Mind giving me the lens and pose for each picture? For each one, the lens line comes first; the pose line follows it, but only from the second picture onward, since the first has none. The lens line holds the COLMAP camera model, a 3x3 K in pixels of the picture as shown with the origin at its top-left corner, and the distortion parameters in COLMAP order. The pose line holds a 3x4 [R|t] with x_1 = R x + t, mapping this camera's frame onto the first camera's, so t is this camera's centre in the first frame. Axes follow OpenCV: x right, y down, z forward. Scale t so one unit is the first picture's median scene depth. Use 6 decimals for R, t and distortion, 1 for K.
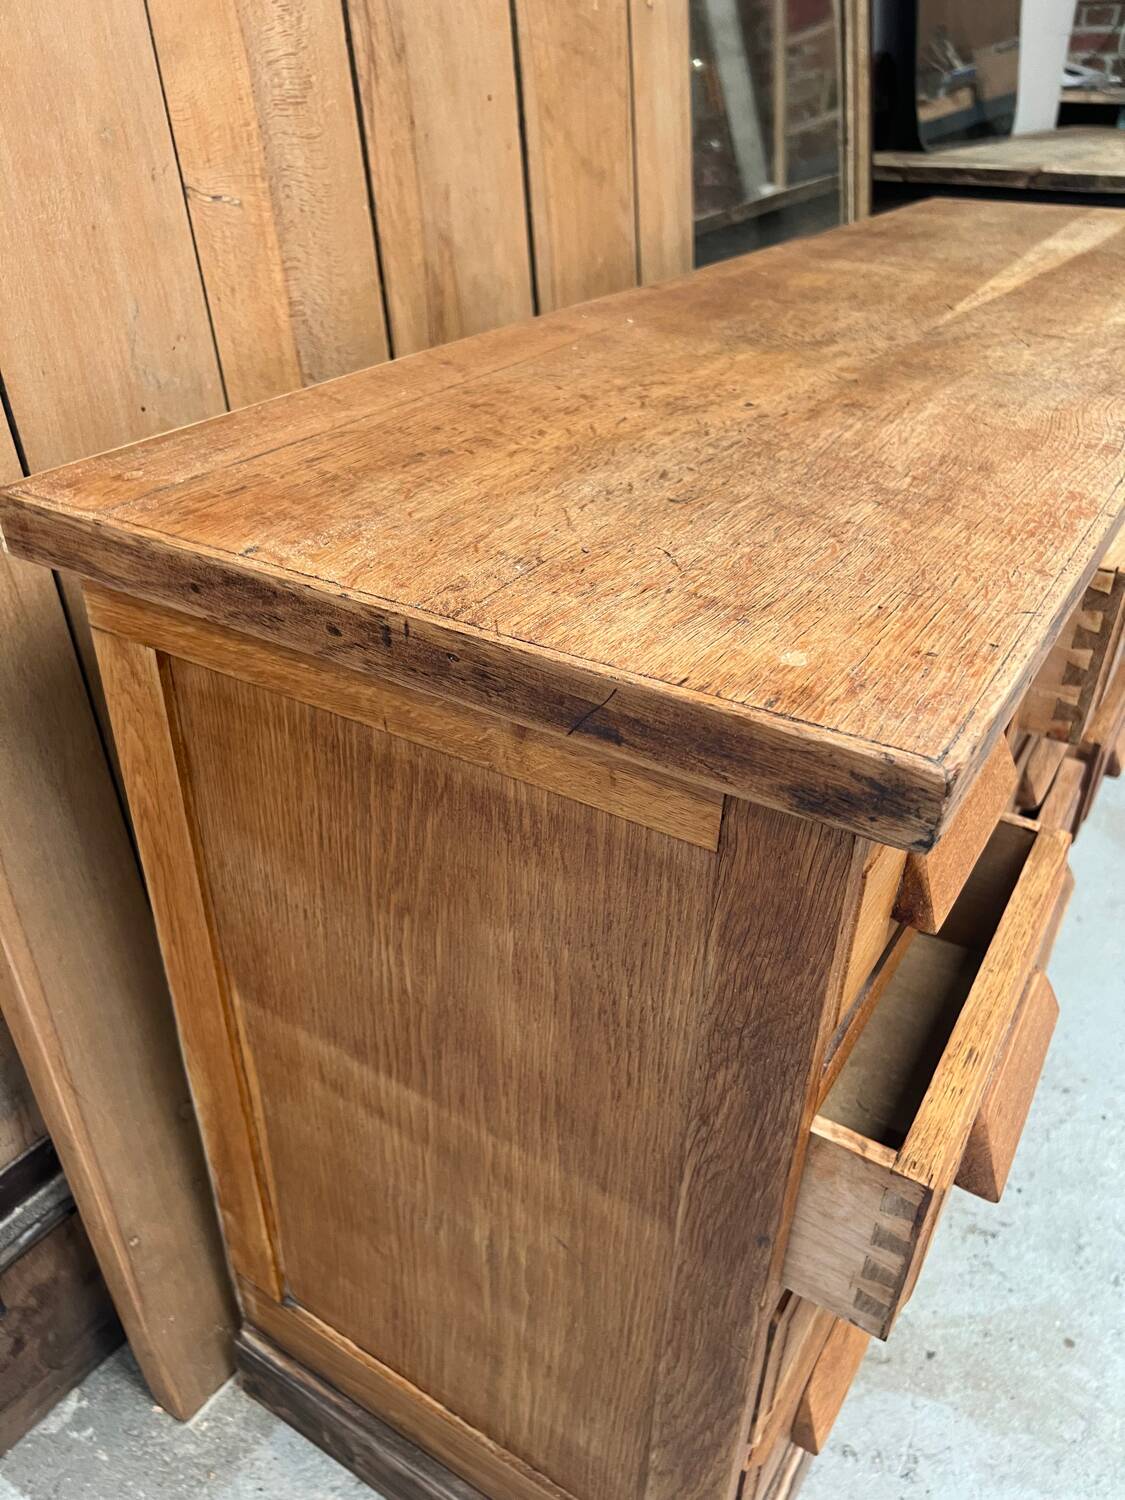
lens RADIAL K [[1161.6, 0, 570.0], [0, 1161.6, 756.1], [0, 0, 1]] dist [0.063514, -0.077795]
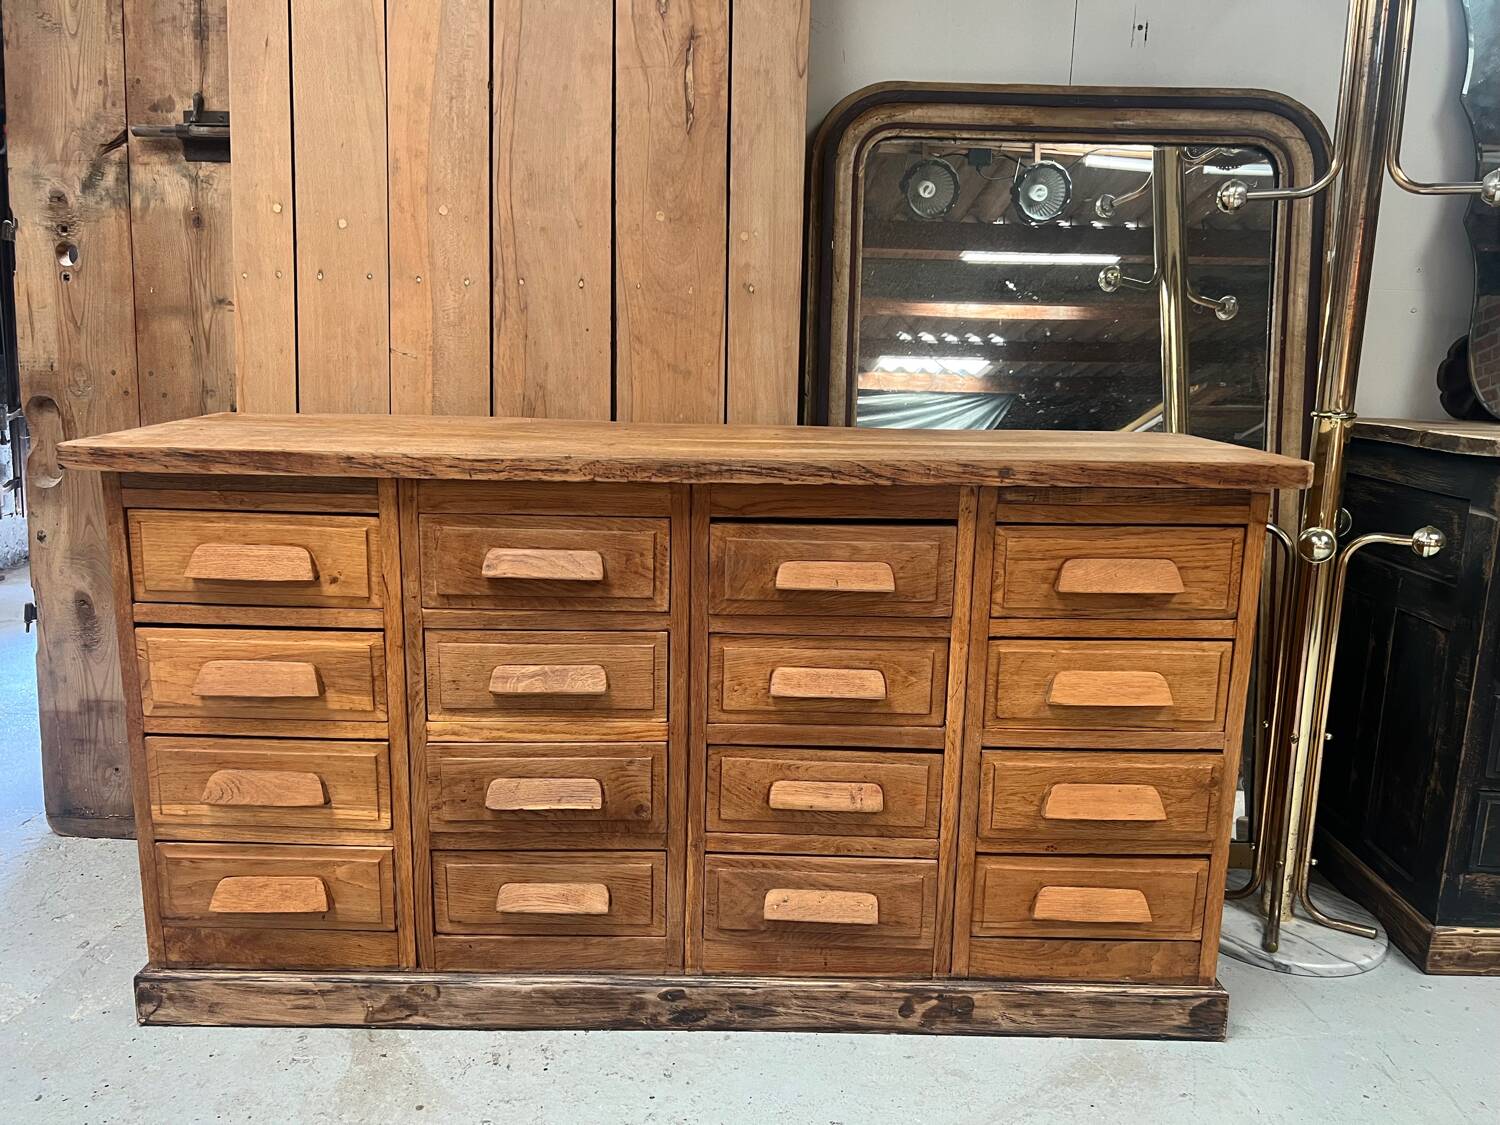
lens RADIAL K [[1161.6, 0, 748.2], [0, 1161.6, 563.3], [0, 0, 1]] dist [0.063514, -0.077795]
pose [[0.522376, 0.157834, -0.837981, 2.161158], [-0.456584, 0.881747, -0.118546, -0.094610], [0.720176, 0.444534, 0.532668, 0.337426]]
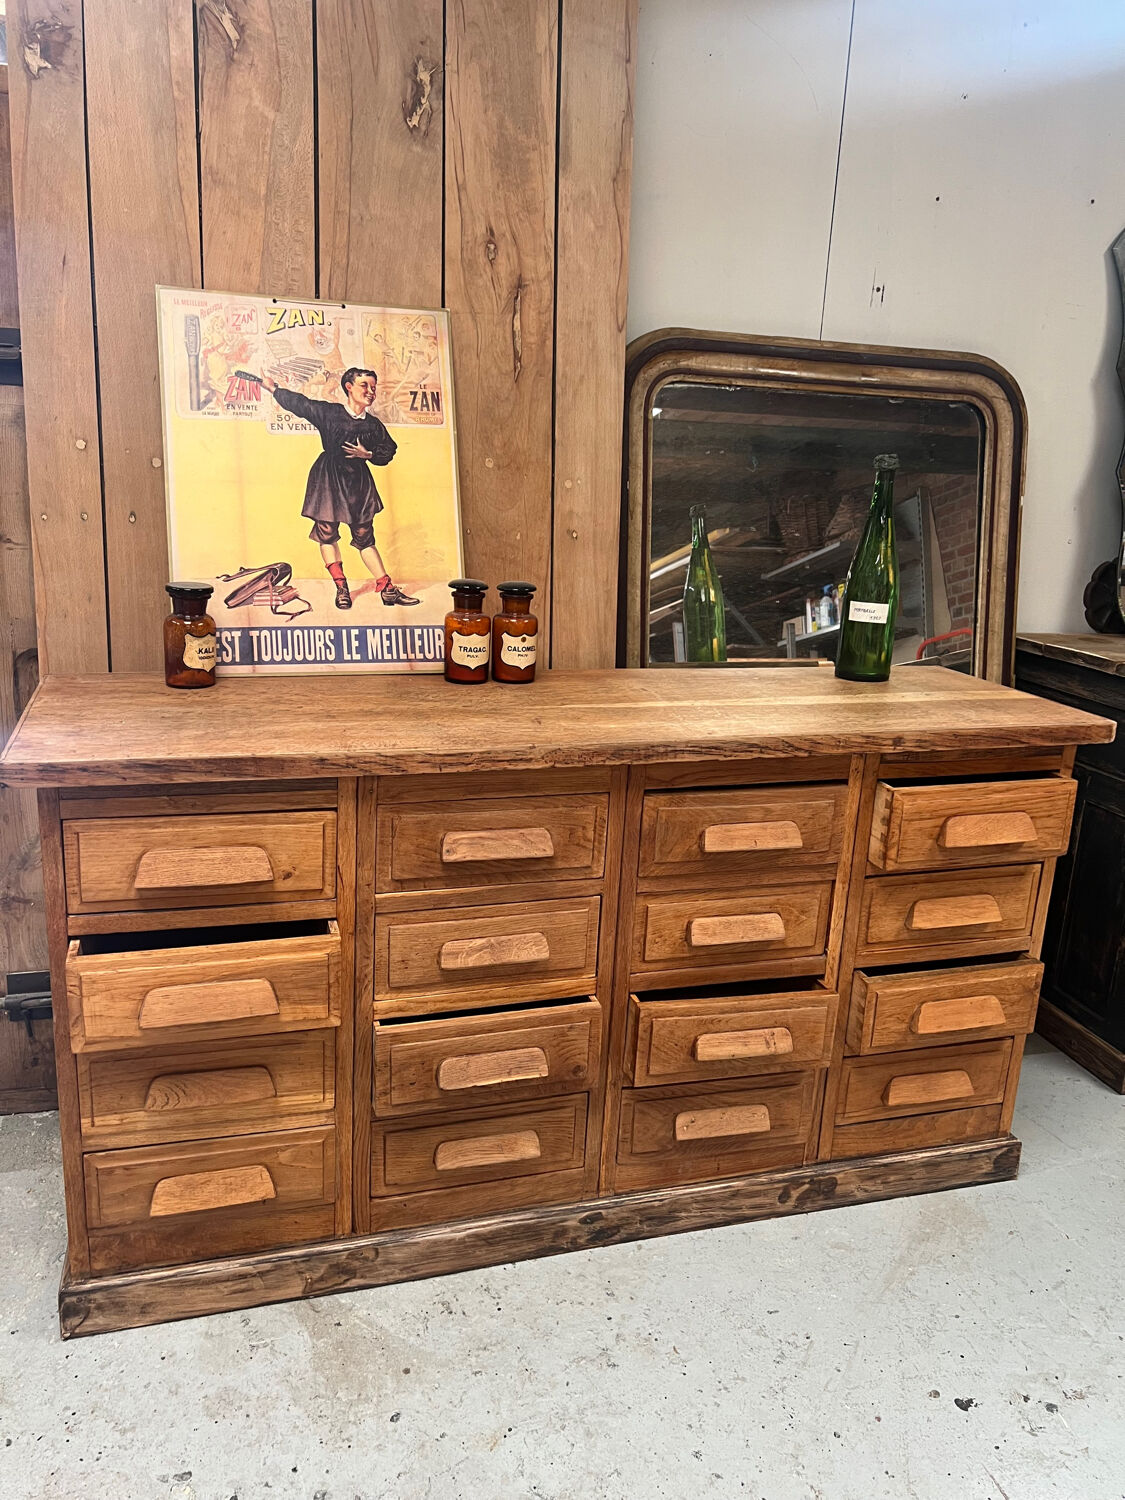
lens RADIAL K [[1161.4, 0, 562.5], [0, 1161.4, 750.0], [0, 0, 1]] dist [0.066407, -0.082465]
pose [[0.749126, 0.186982, -0.635491, 1.722427], [-0.376577, 0.909450, -0.176325, -0.010918], [0.544977, 0.371401, 0.751705, -0.341283]]
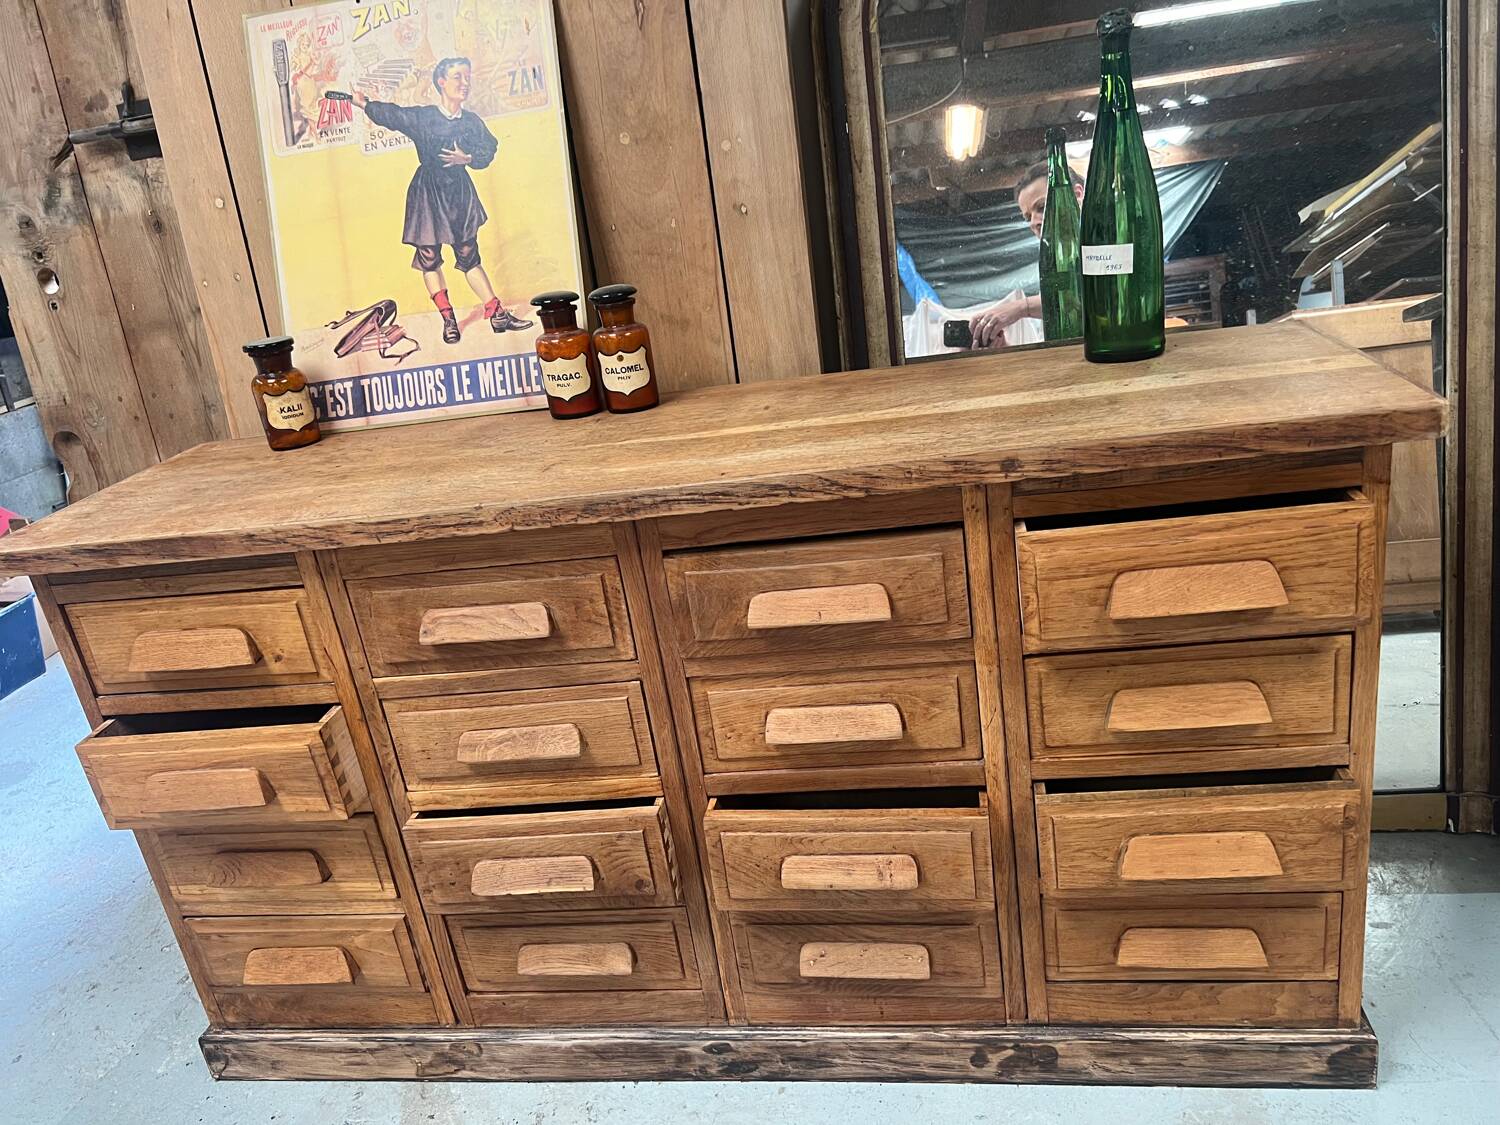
lens RADIAL K [[1156.8, 0, 747.6], [0, 1156.8, 575.0], [0, 0, 1]] dist [0.049346, -0.052695]
pose [[0.371414, 0.255284, -0.892682, 1.991919], [-0.351971, 0.928408, 0.119058, -0.536007], [0.859167, 0.269979, 0.434676, 0.679776]]
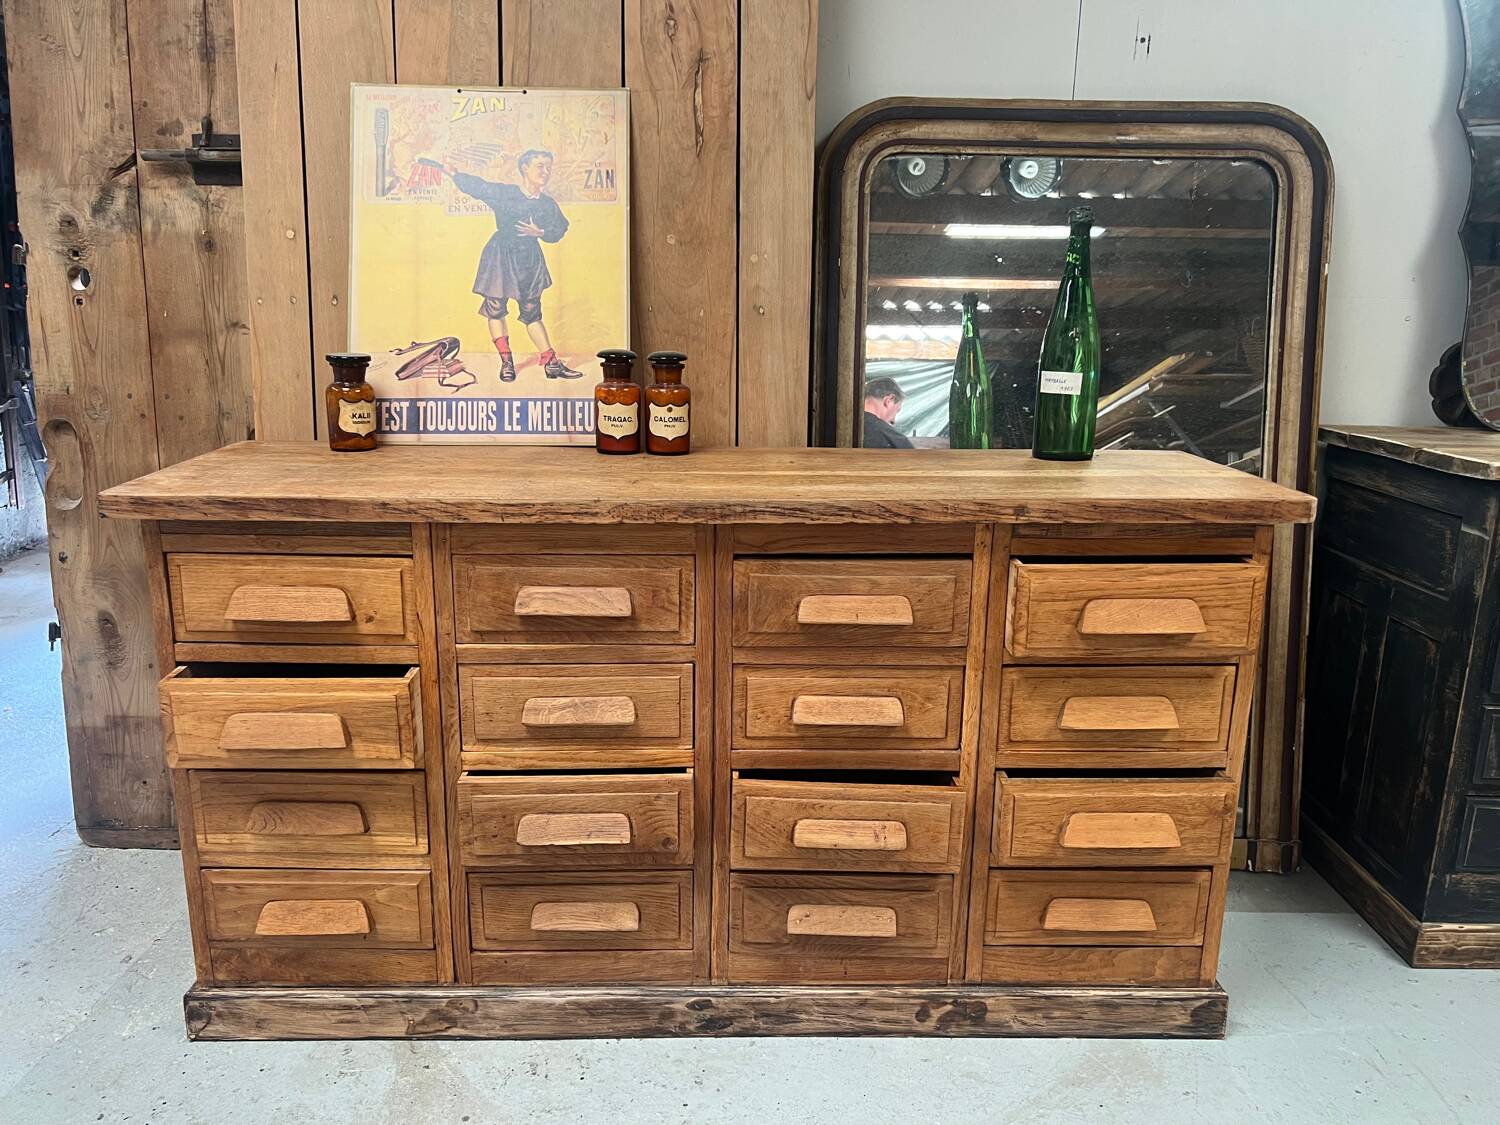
lens RADIAL K [[1161.4, 0, 741.1], [0, 1161.4, 573.0], [0, 0, 1]] dist [0.066407, -0.082465]
pose [[0.534251, 0.190539, -0.823572, 2.152817], [-0.445221, 0.891609, -0.082535, -0.169895], [0.718578, 0.410766, 0.561175, 0.198610]]
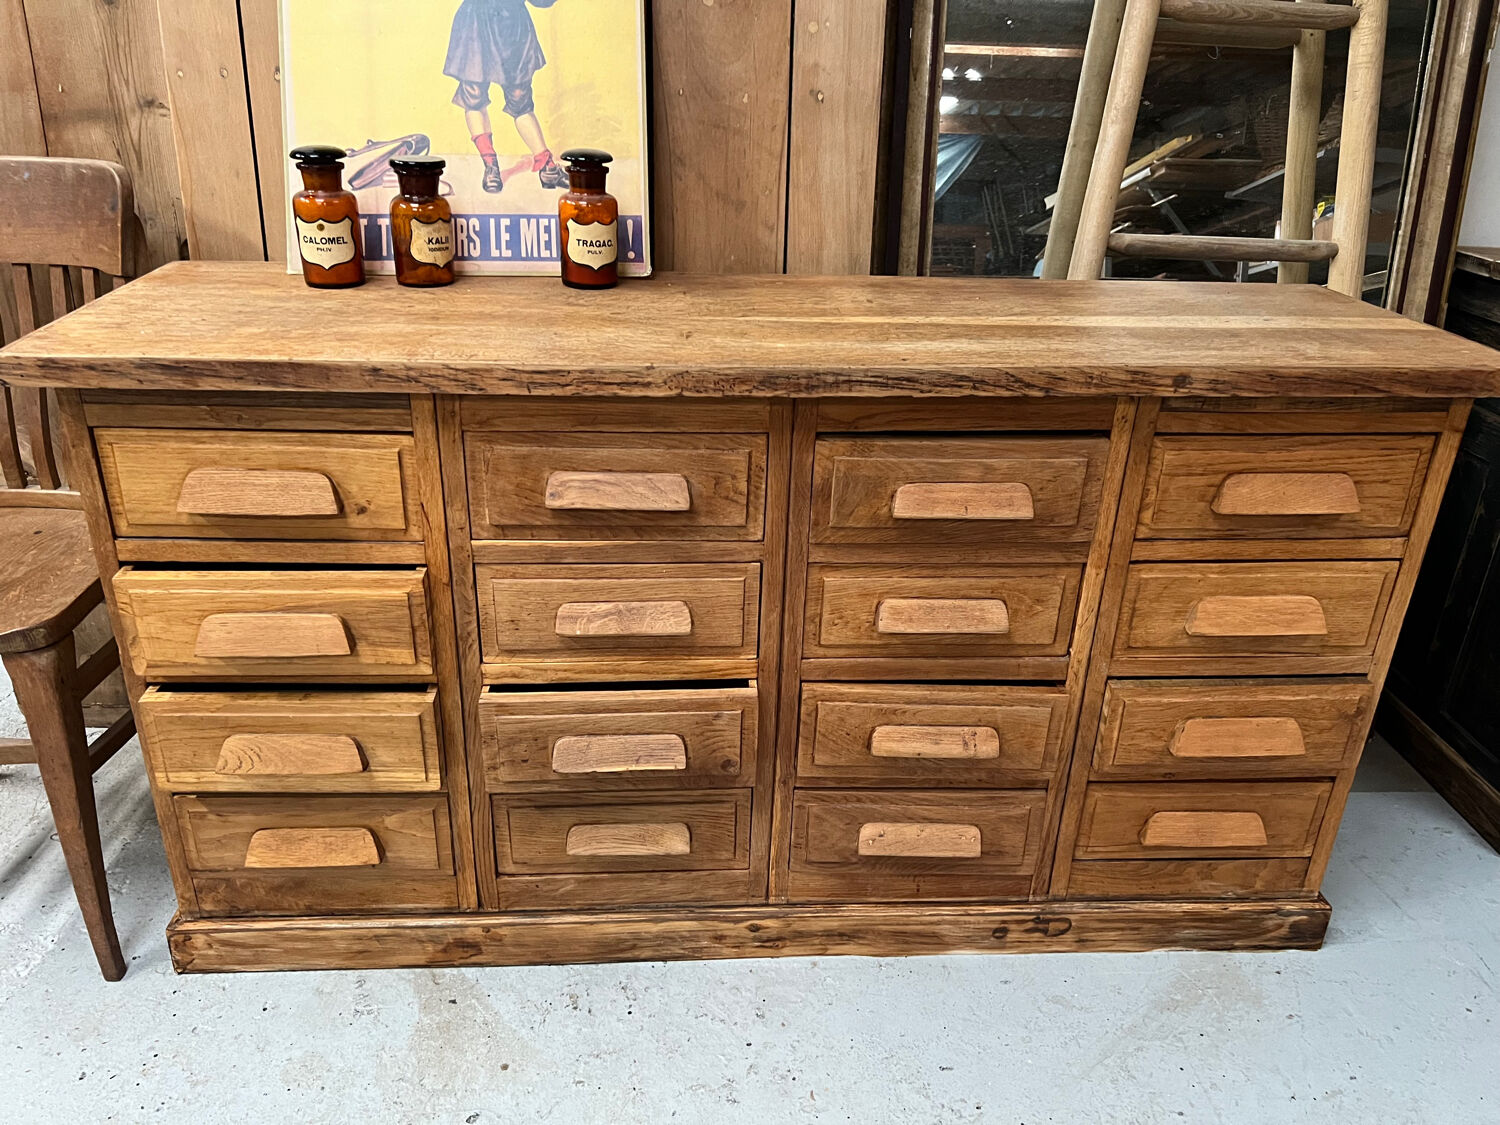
lens RADIAL K [[1153.0, 0, 743.8], [0, 1153.0, 580.9], [0, 0, 1]] dist [0.063686, -0.081286]
pose [[0.571587, 0.347109, -0.743507, 1.721827], [-0.446854, 0.891645, 0.072739, -0.240891], [0.688193, 0.290663, 0.664760, 0.226227]]
